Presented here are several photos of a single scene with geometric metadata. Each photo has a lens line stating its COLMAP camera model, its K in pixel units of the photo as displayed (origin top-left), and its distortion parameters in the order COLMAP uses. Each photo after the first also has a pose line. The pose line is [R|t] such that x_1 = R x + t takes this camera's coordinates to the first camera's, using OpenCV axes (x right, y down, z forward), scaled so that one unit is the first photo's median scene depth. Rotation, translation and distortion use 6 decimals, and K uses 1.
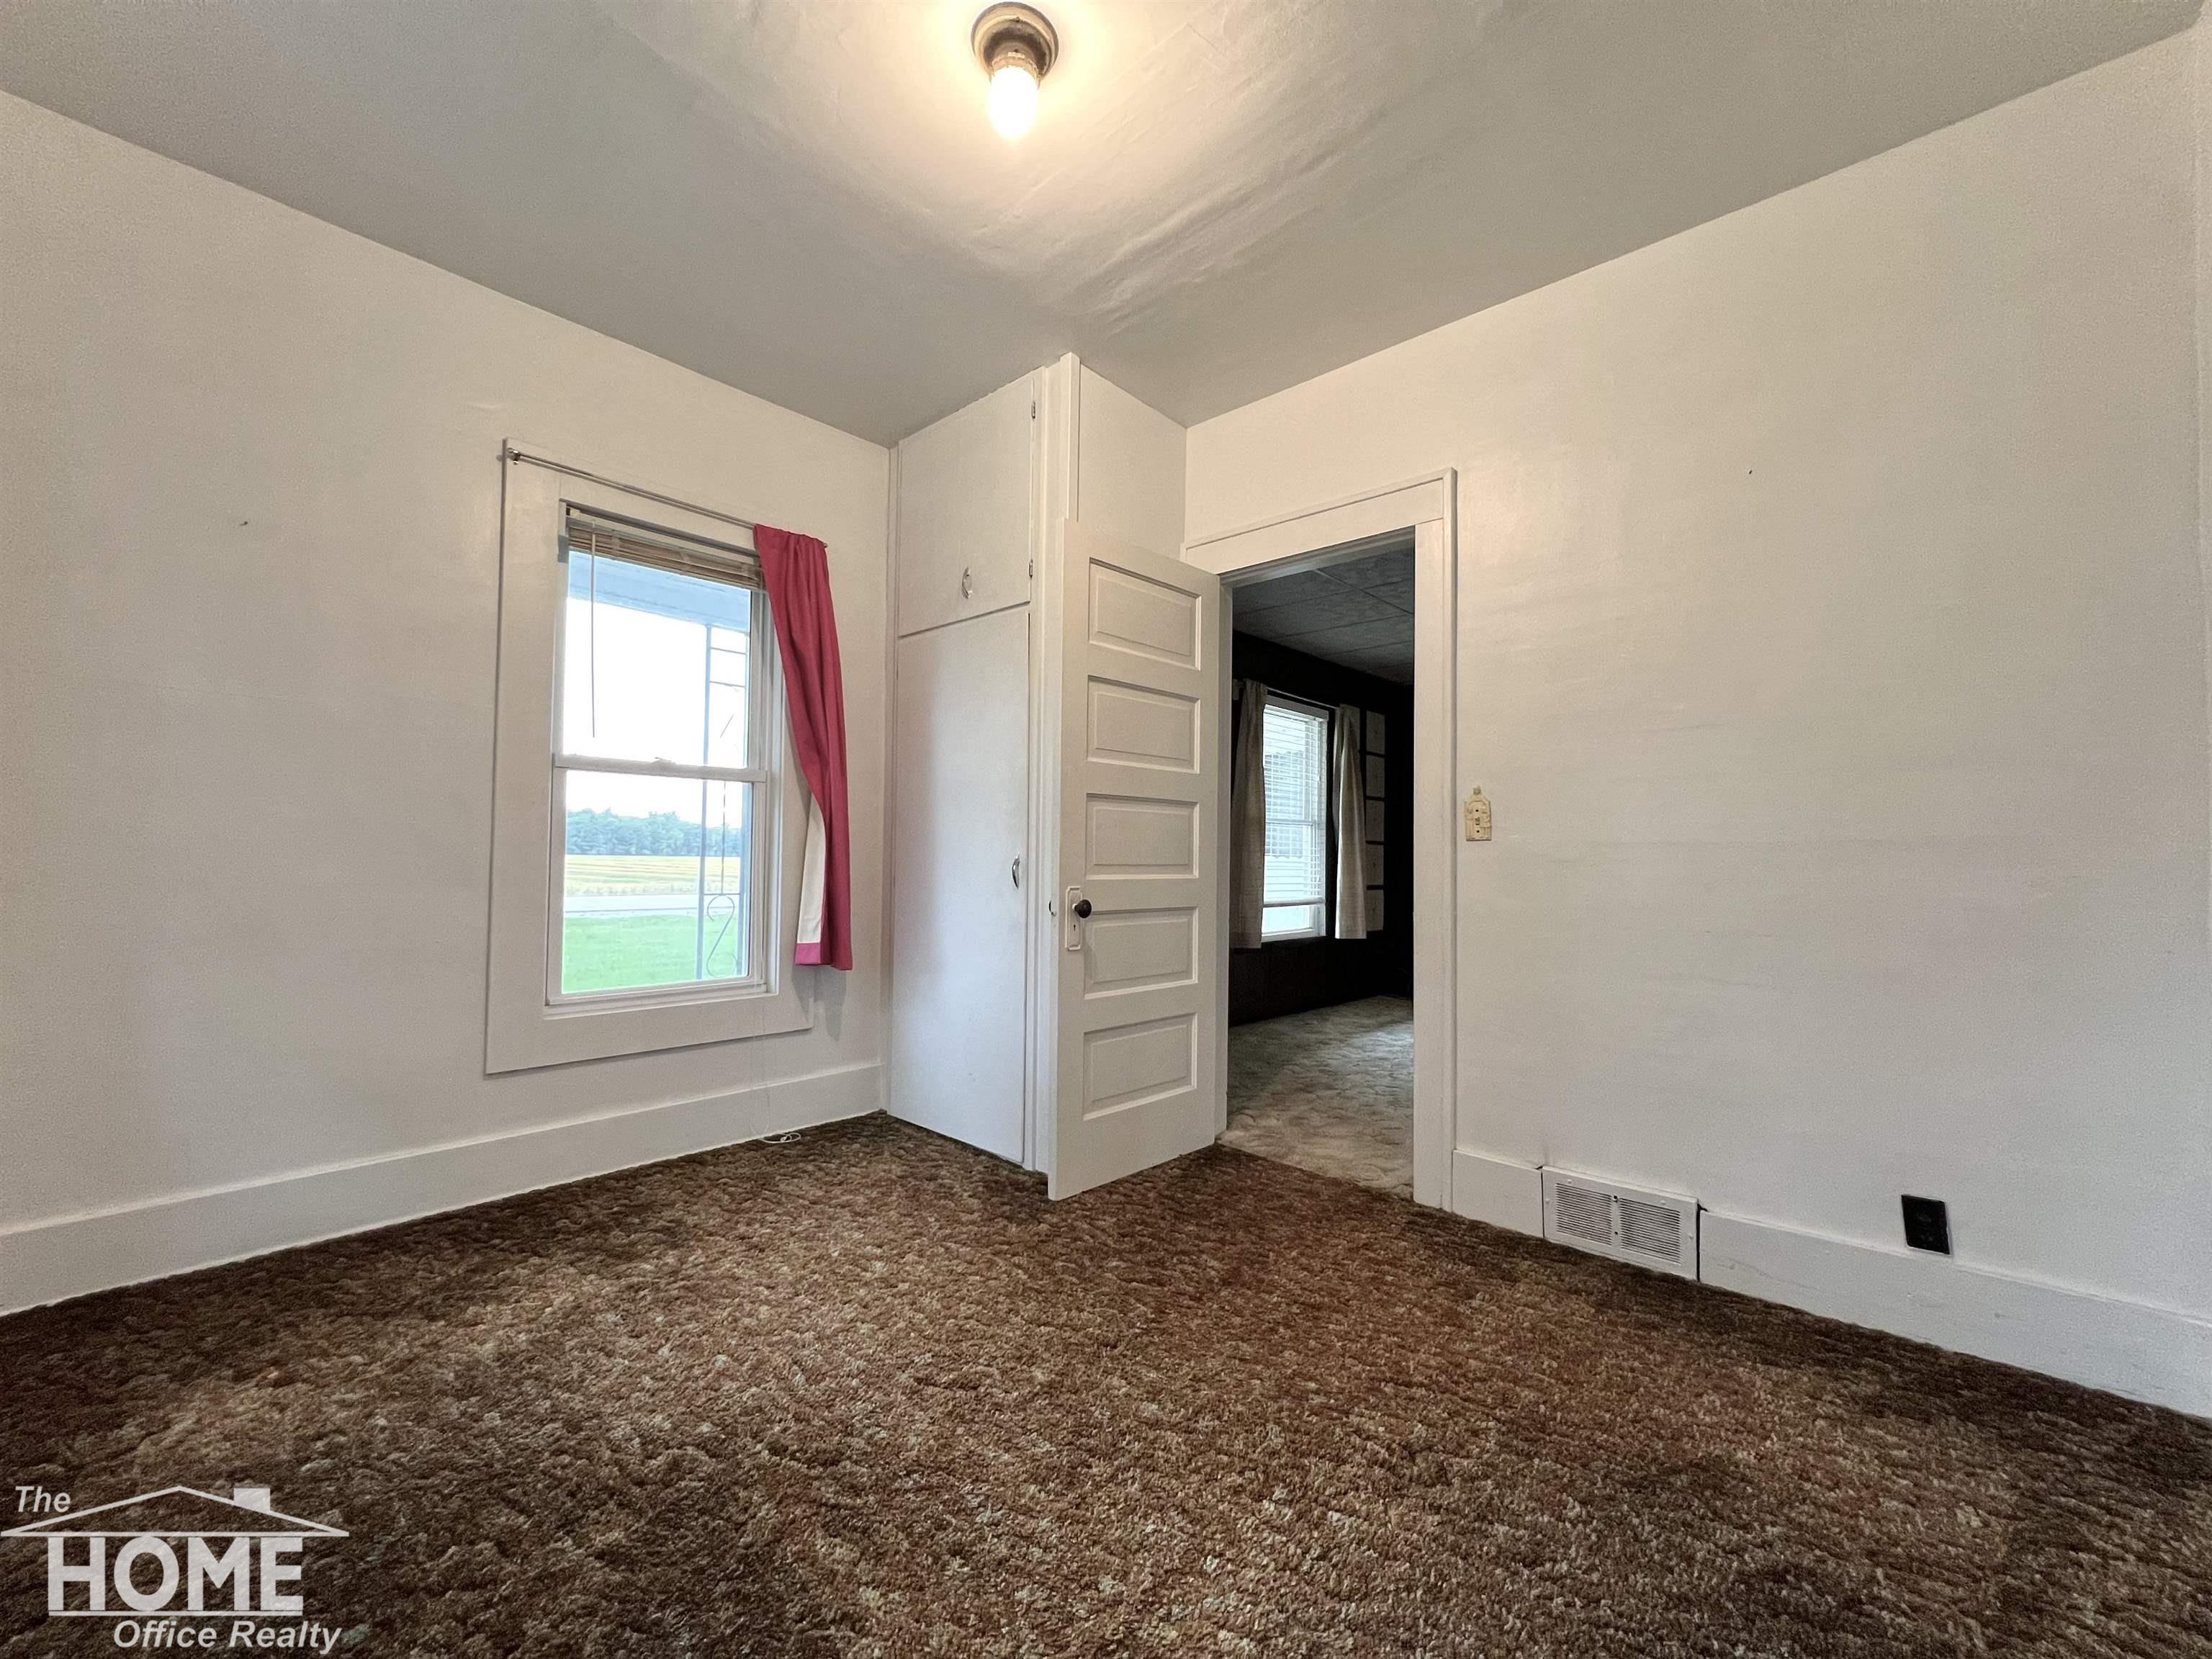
lens RADIAL K [[879.8, 0, 1106.8], [0, 879.8, 835.3], [0, 0, 1]] dist [-0.003505, 0.000679]
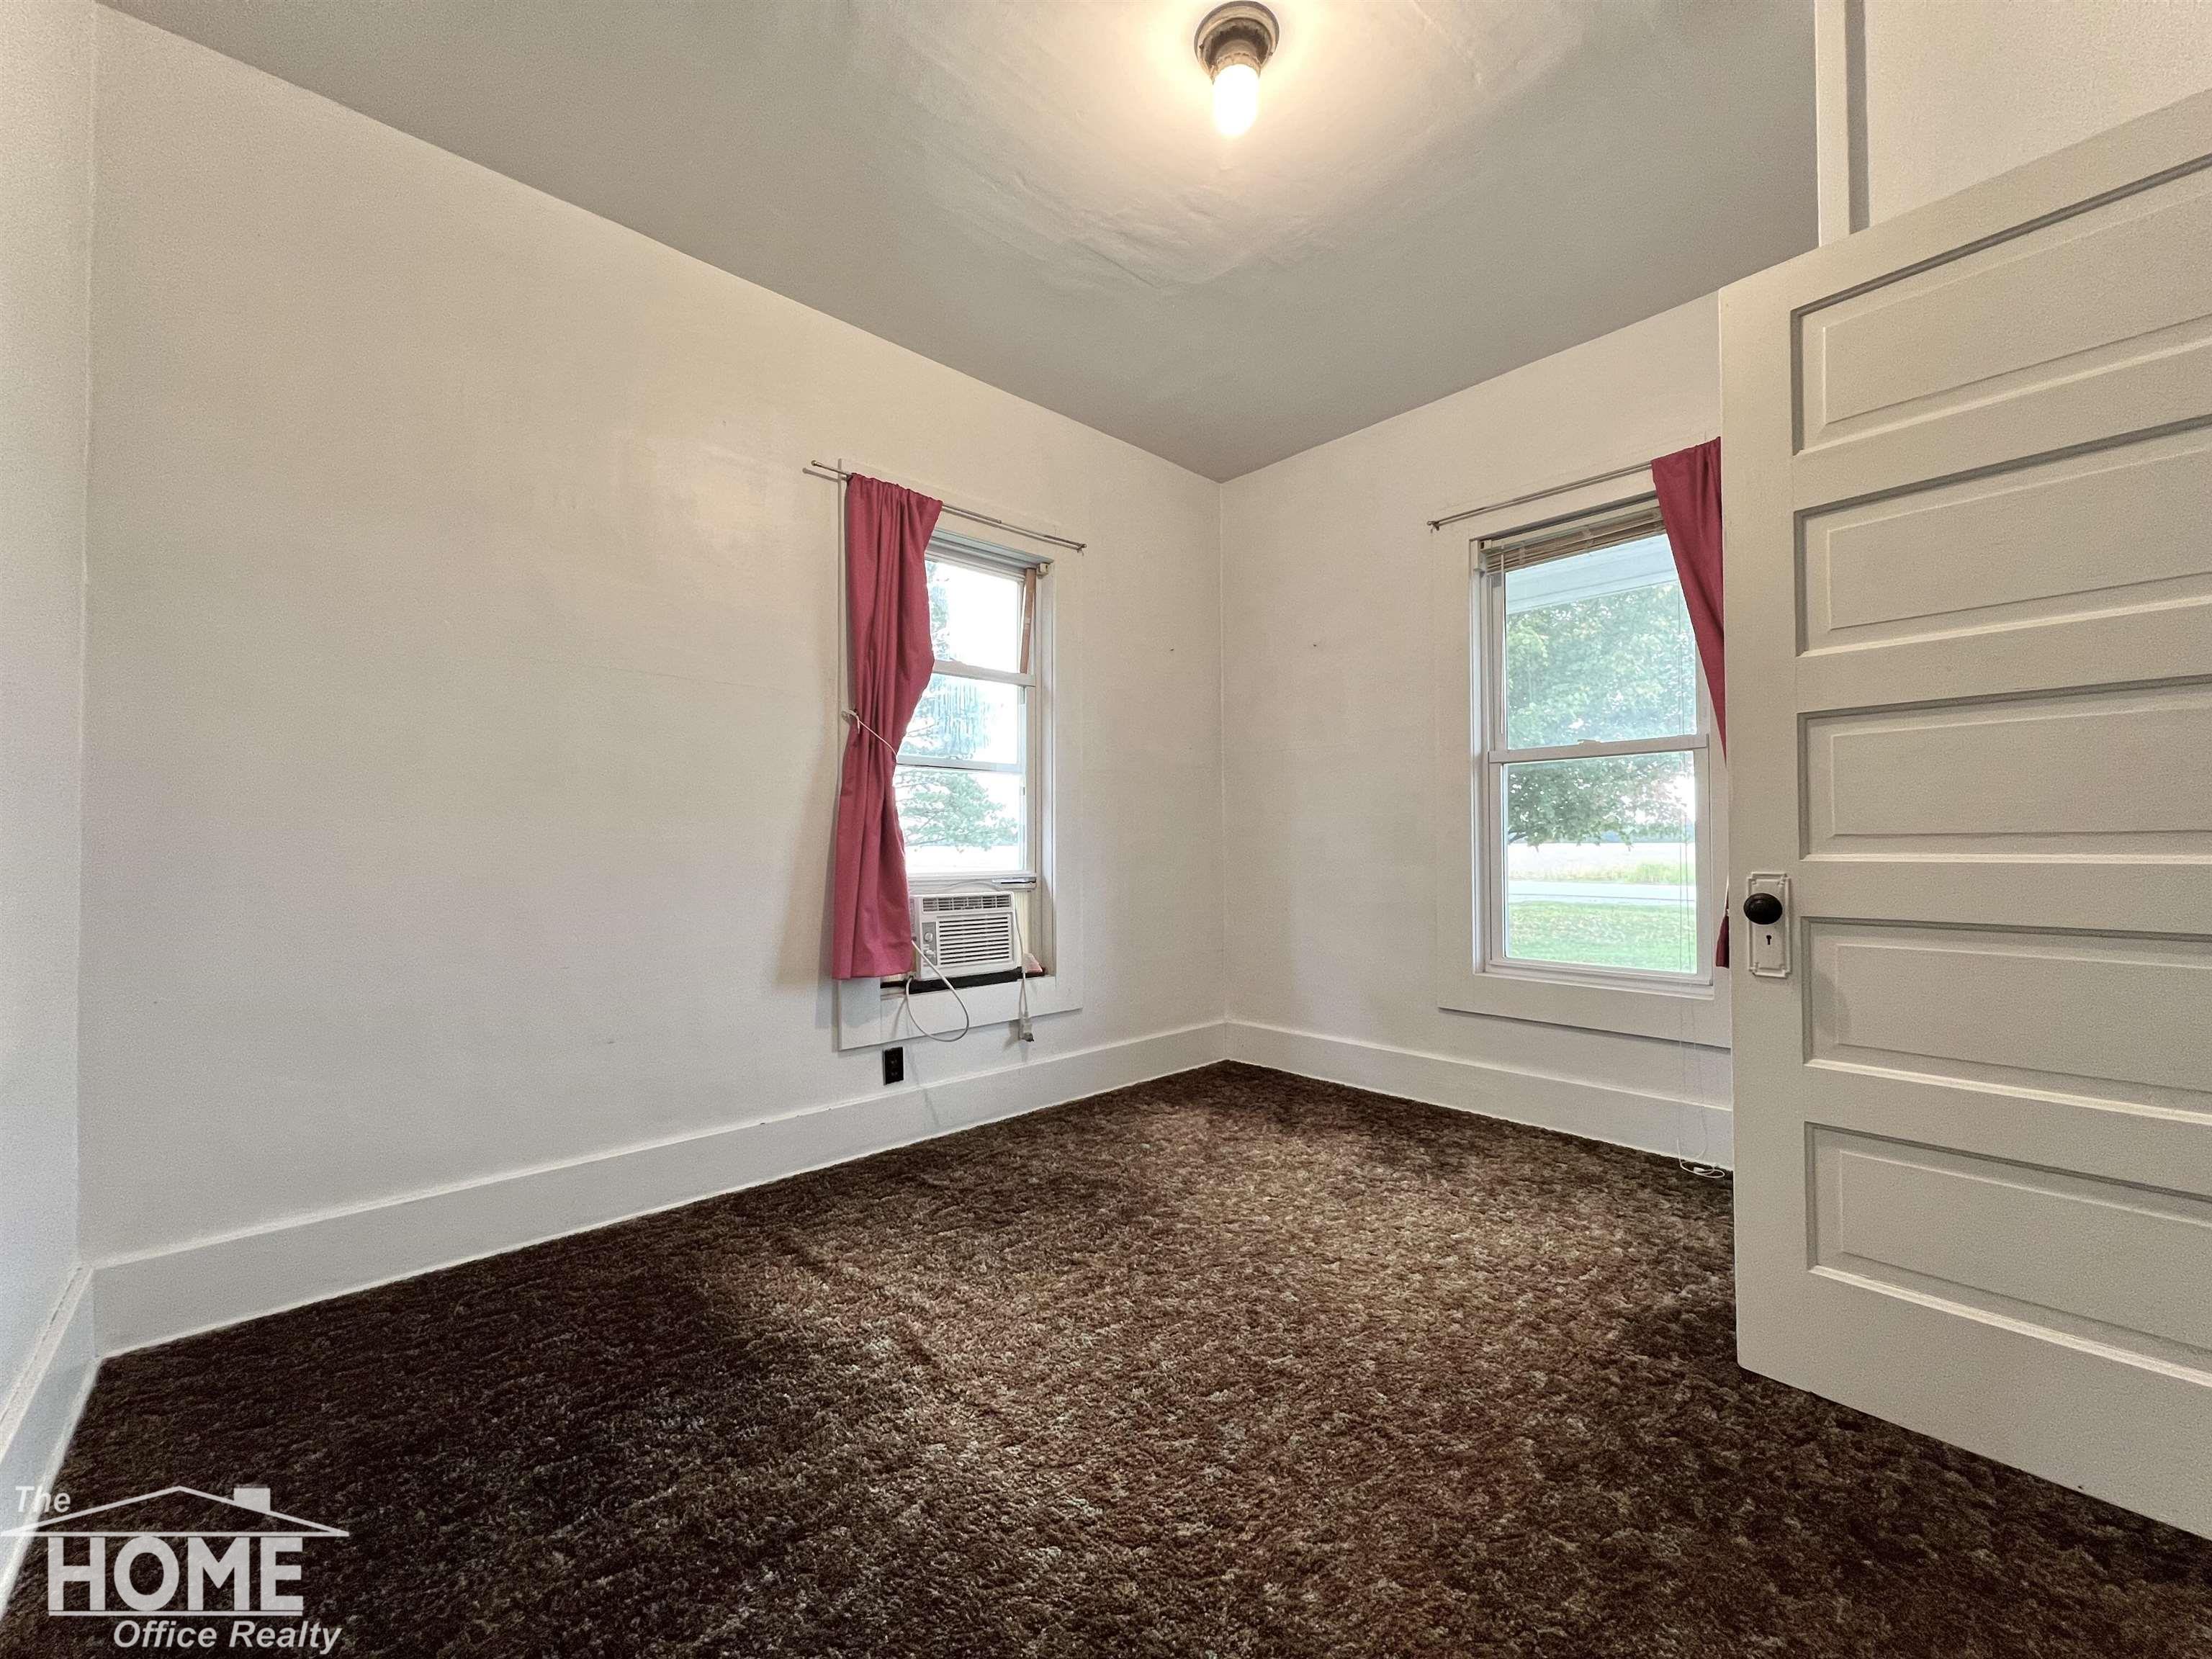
lens RADIAL K [[879.8, 0, 1106.4], [0, 879.8, 835.9], [0, 0, 1]] dist [-0.003505, 0.000679]
pose [[-0.076534, -0.022433, -0.996815, 0.618894], [0.030670, 0.999221, -0.024842, 0.035054], [0.996595, -0.032474, -0.075786, 0.604920]]
